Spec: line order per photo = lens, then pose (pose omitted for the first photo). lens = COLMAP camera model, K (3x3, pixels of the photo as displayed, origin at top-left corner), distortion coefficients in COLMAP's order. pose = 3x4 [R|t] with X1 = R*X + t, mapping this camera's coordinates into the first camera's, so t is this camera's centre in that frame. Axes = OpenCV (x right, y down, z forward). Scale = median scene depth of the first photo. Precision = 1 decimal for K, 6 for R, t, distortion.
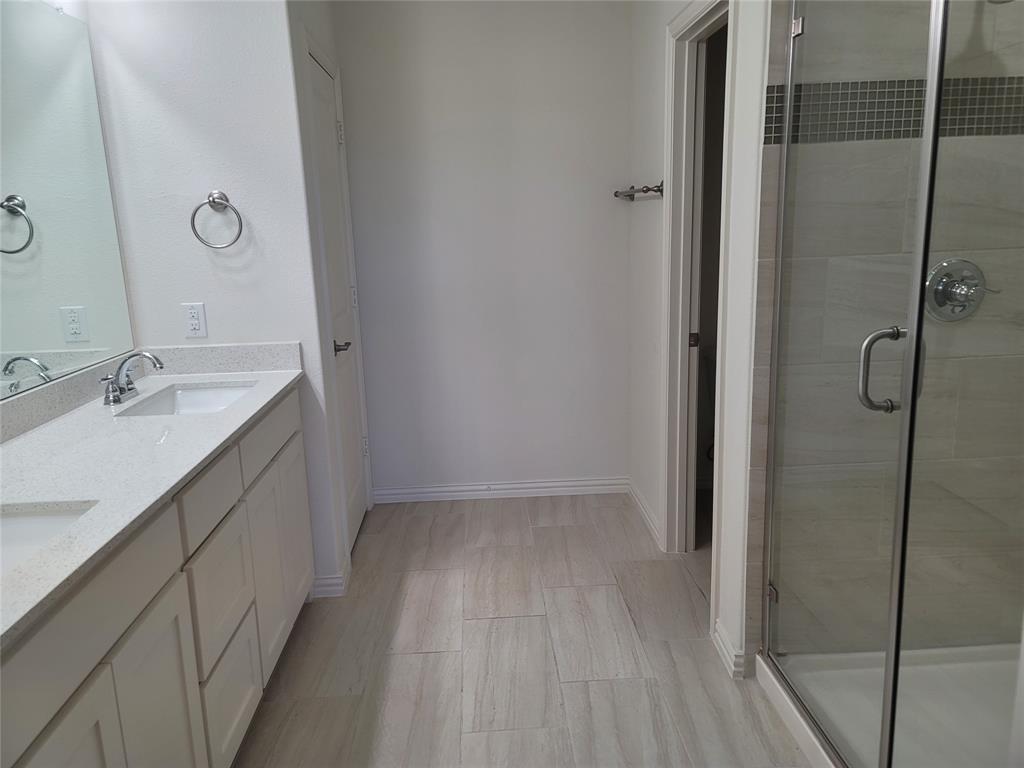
lens RADIAL K [[752.4, 0, 514.4], [0, 752.4, 382.2], [0, 0, 1]] dist [0.076161, -0.076044]
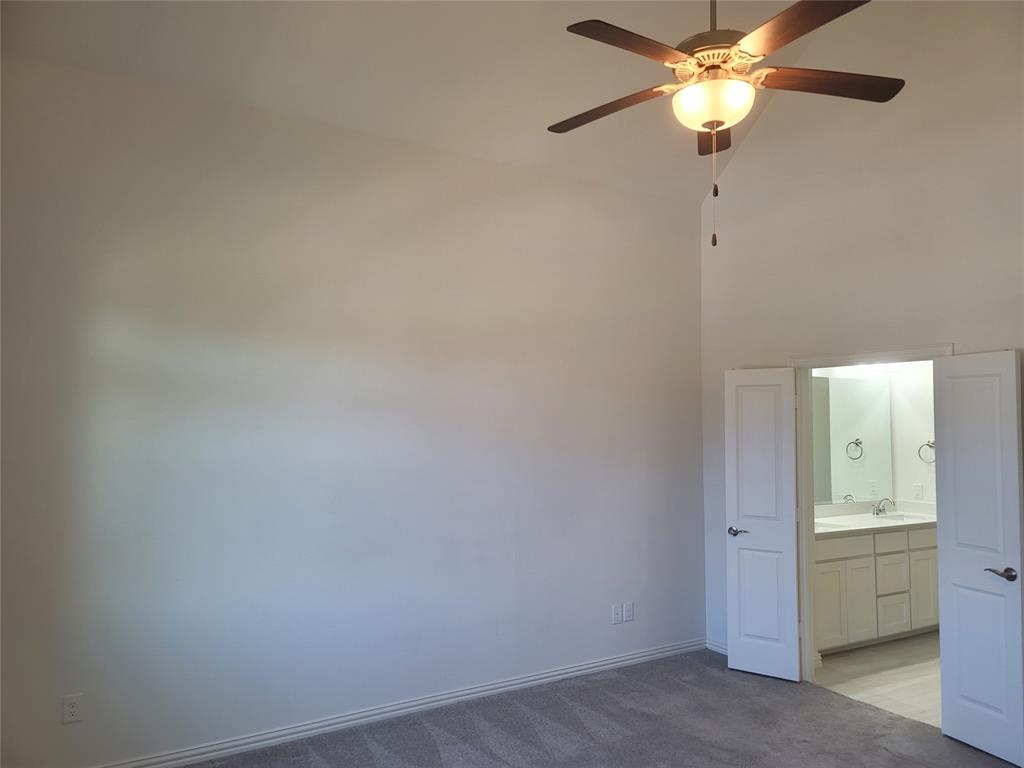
lens RADIAL K [[752.4, 0, 514.4], [0, 752.4, 382.2], [0, 0, 1]] dist [0.076161, -0.076044]
pose [[0.483959, -0.021872, -0.874818, 1.103345], [-0.211751, 0.967052, -0.141320, 0.200980], [0.849085, 0.253637, 0.463382, -1.317629]]
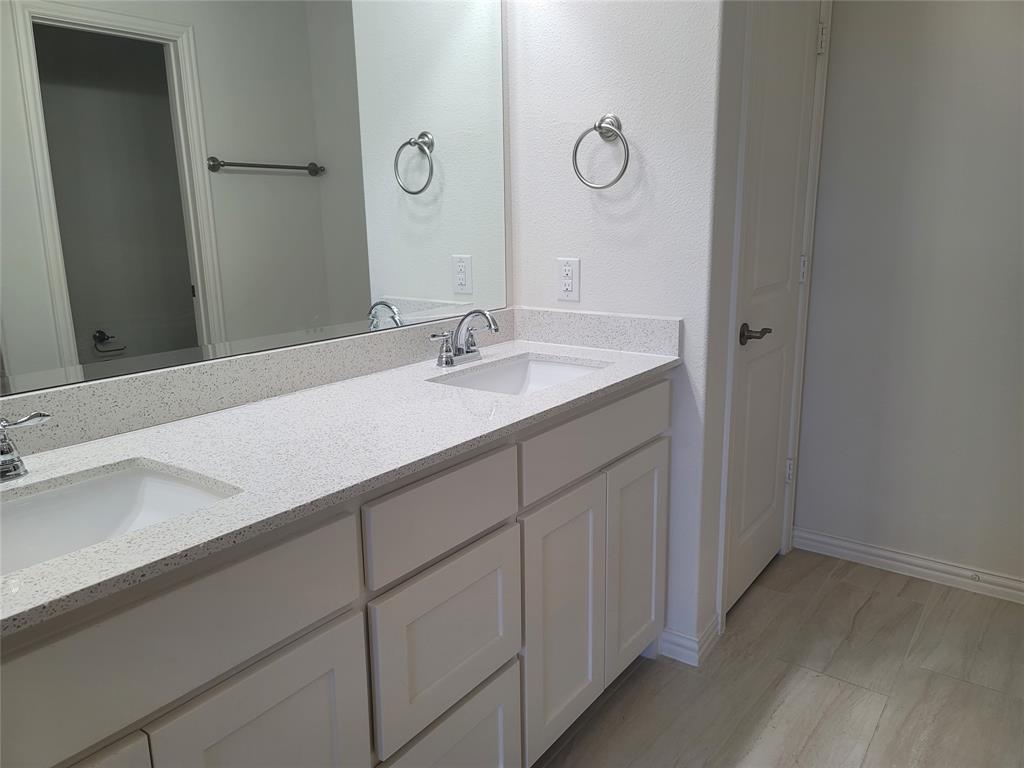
lens RADIAL K [[752.4, 0, 514.4], [0, 752.4, 382.2], [0, 0, 1]] dist [0.076161, -0.076044]
pose [[0.775611, 0.158547, -0.610974, 0.050080], [-0.144931, 0.986812, 0.072092, -0.022225], [0.614347, 0.032633, 0.788361, 0.326977]]
